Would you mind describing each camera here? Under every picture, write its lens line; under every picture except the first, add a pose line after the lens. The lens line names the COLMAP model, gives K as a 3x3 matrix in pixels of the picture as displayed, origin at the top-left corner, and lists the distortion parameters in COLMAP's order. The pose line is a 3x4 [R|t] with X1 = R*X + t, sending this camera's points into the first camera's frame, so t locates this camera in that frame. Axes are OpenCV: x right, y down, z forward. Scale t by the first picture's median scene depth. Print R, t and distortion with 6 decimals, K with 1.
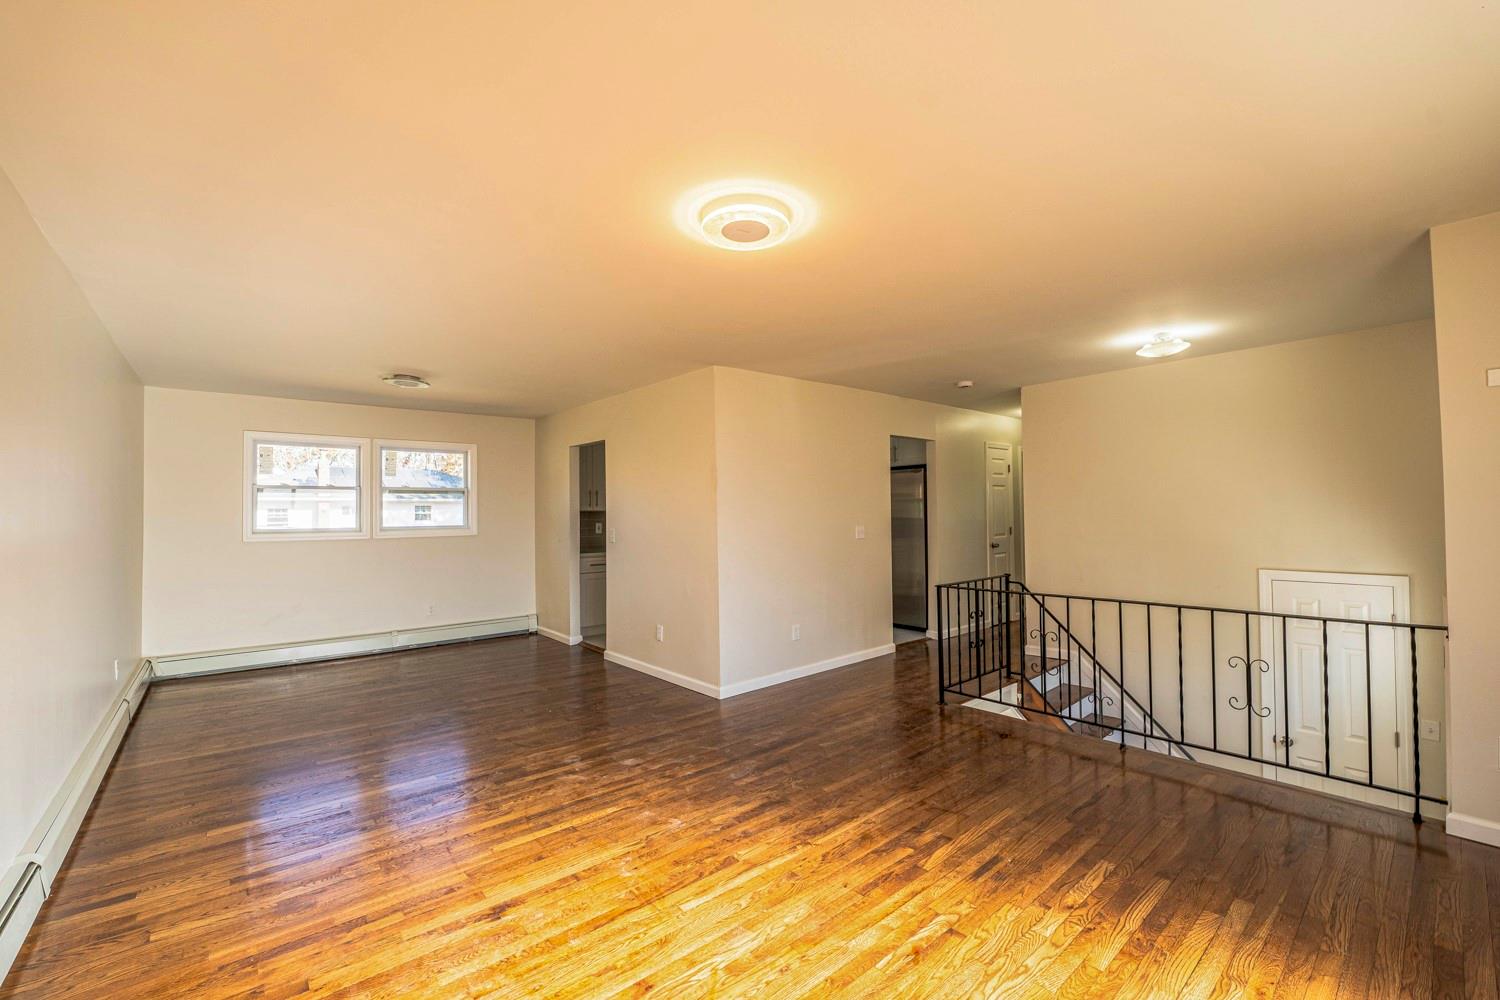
lens RADIAL K [[614.0, 0, 746.9], [0, 614.0, 499.8], [0, 0, 1]] dist [-0.026135, 0.002388]
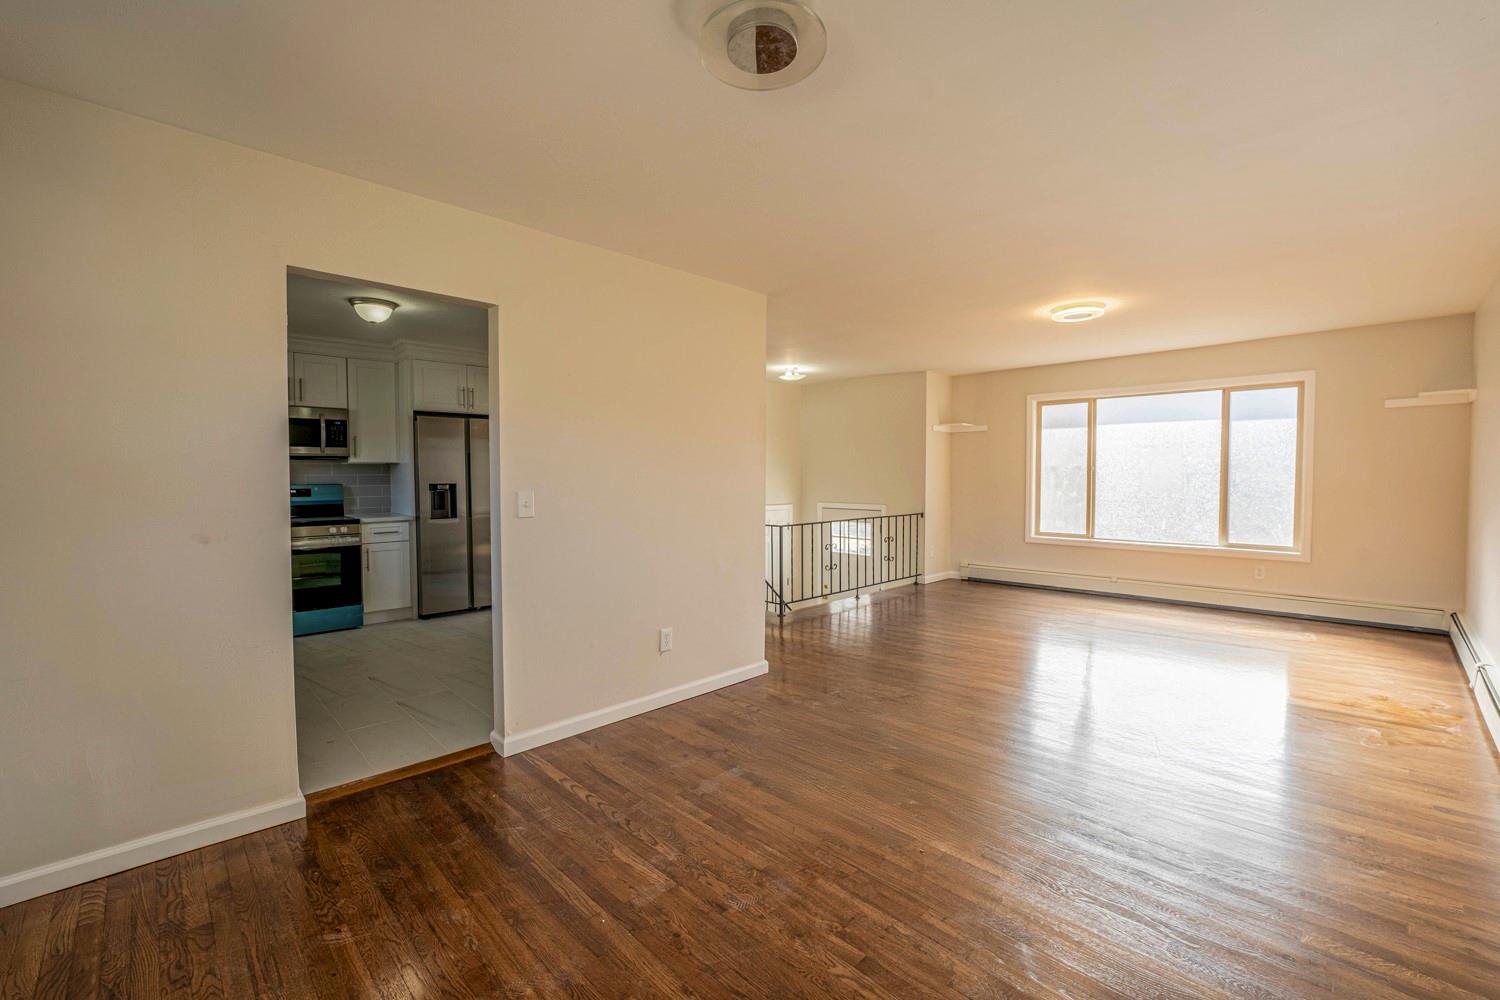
lens RADIAL K [[630.8, 0, 745.4], [0, 630.8, 497.4], [0, 0, 1]] dist [-0.026846, 0.000115]
pose [[-0.057780, -0.029455, 0.997895, -1.196646], [-0.026282, 0.999263, 0.027973, 0.052990], [-0.997983, -0.024610, -0.058512, 1.365353]]
